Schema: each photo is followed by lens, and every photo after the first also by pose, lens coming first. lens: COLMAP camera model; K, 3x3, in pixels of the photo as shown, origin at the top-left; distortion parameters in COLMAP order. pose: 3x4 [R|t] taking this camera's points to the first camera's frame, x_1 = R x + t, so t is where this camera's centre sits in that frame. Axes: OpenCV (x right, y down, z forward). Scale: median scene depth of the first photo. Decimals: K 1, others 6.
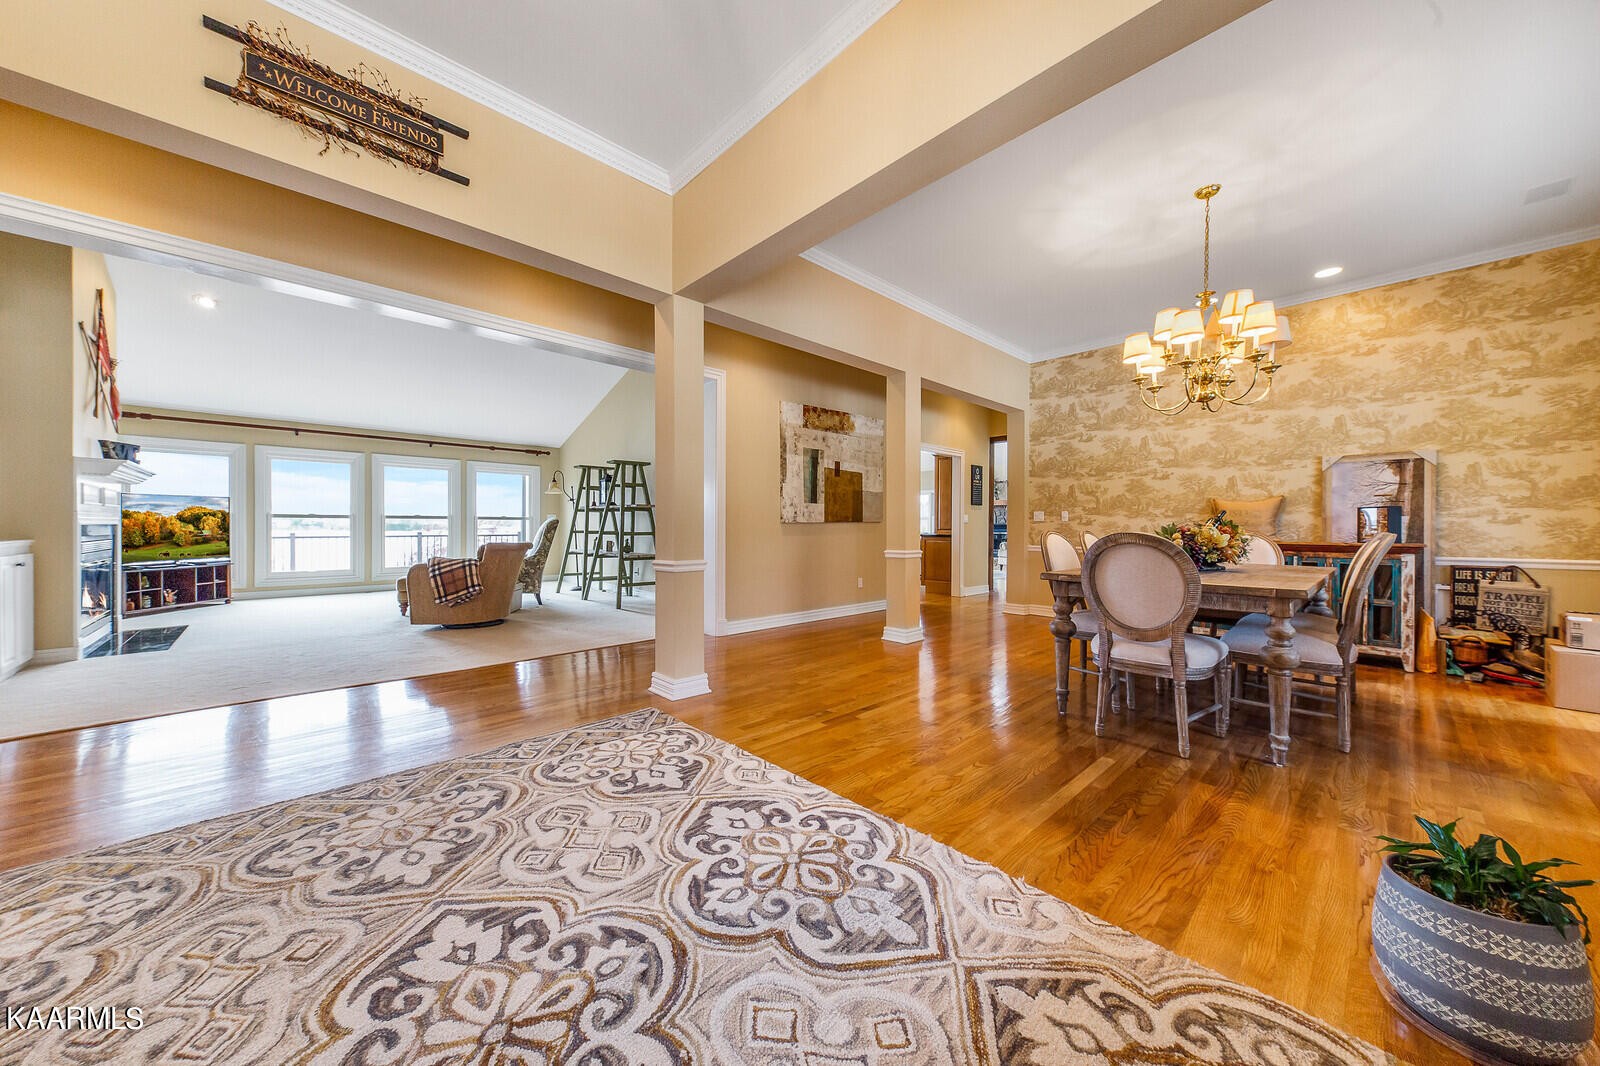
lens RADIAL K [[560.5, 0, 804.3], [0, 560.5, 529.3], [0, 0, 1]] dist [0.000147, -0.000412]
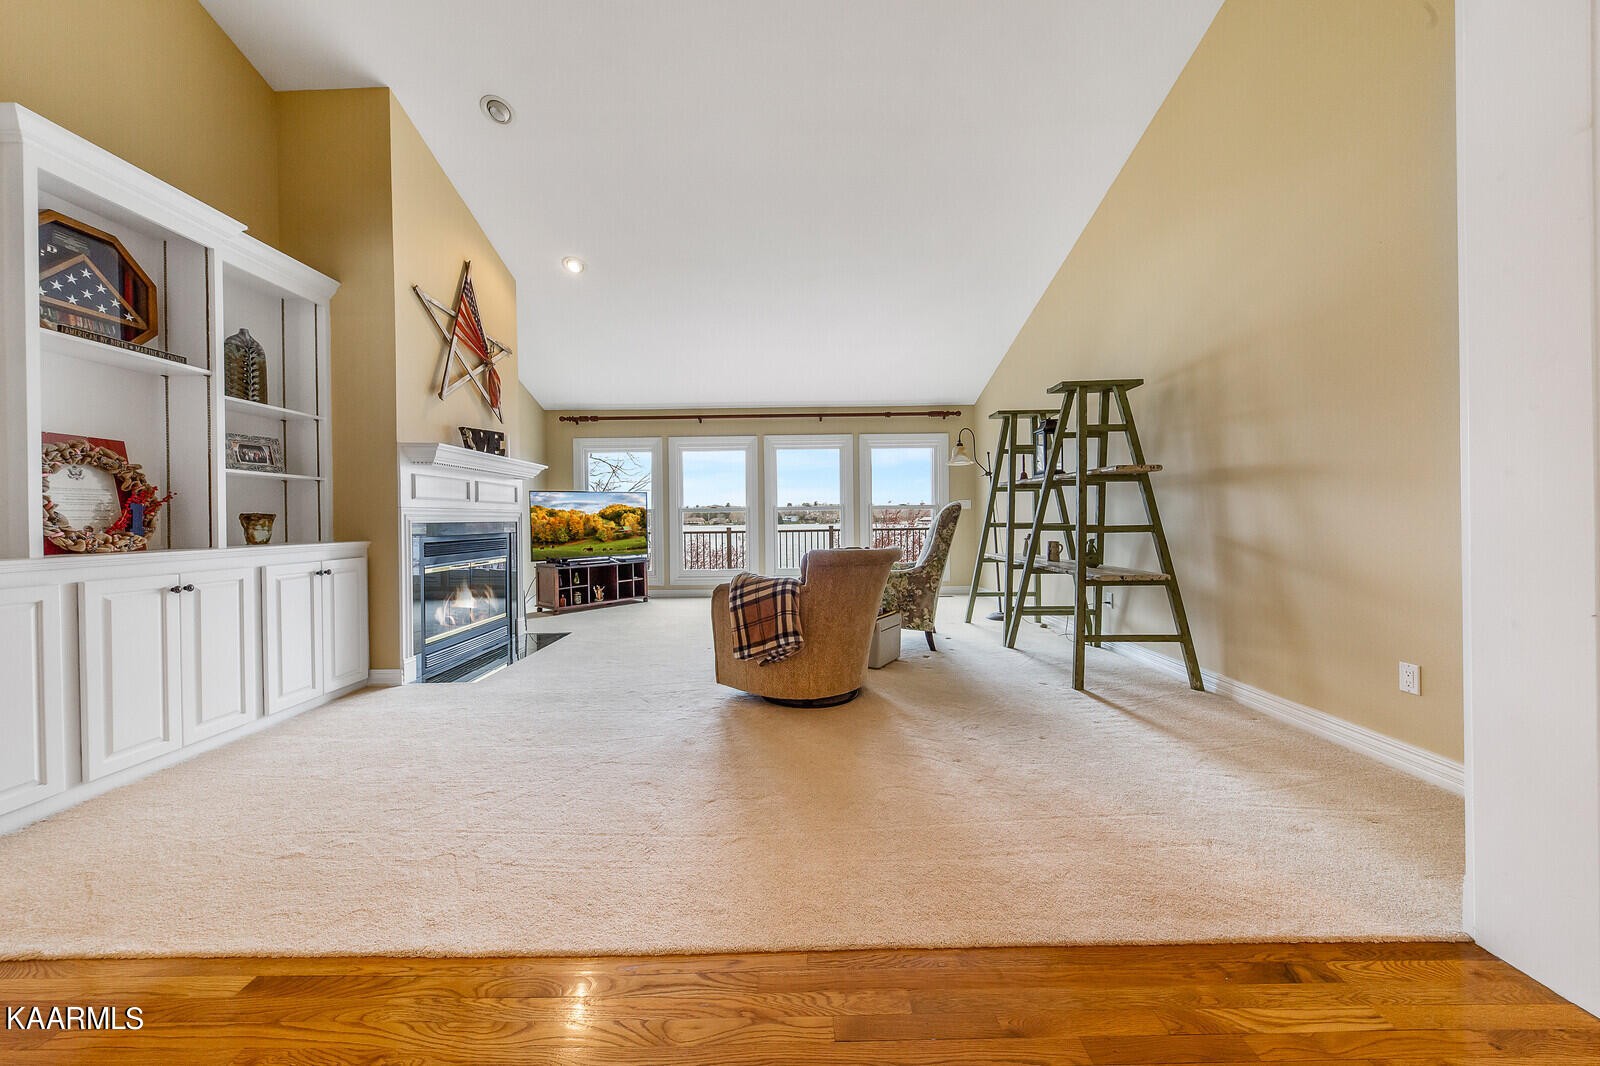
lens RADIAL K [[560.5, 0, 797.9], [0, 560.5, 525.4], [0, 0, 1]] dist [0.000147, -0.000412]
pose [[0.733382, -0.006563, -0.679785, -0.168014], [0.012901, 0.999908, 0.004264, -0.000453], [0.679694, -0.011897, 0.733399, 0.455946]]
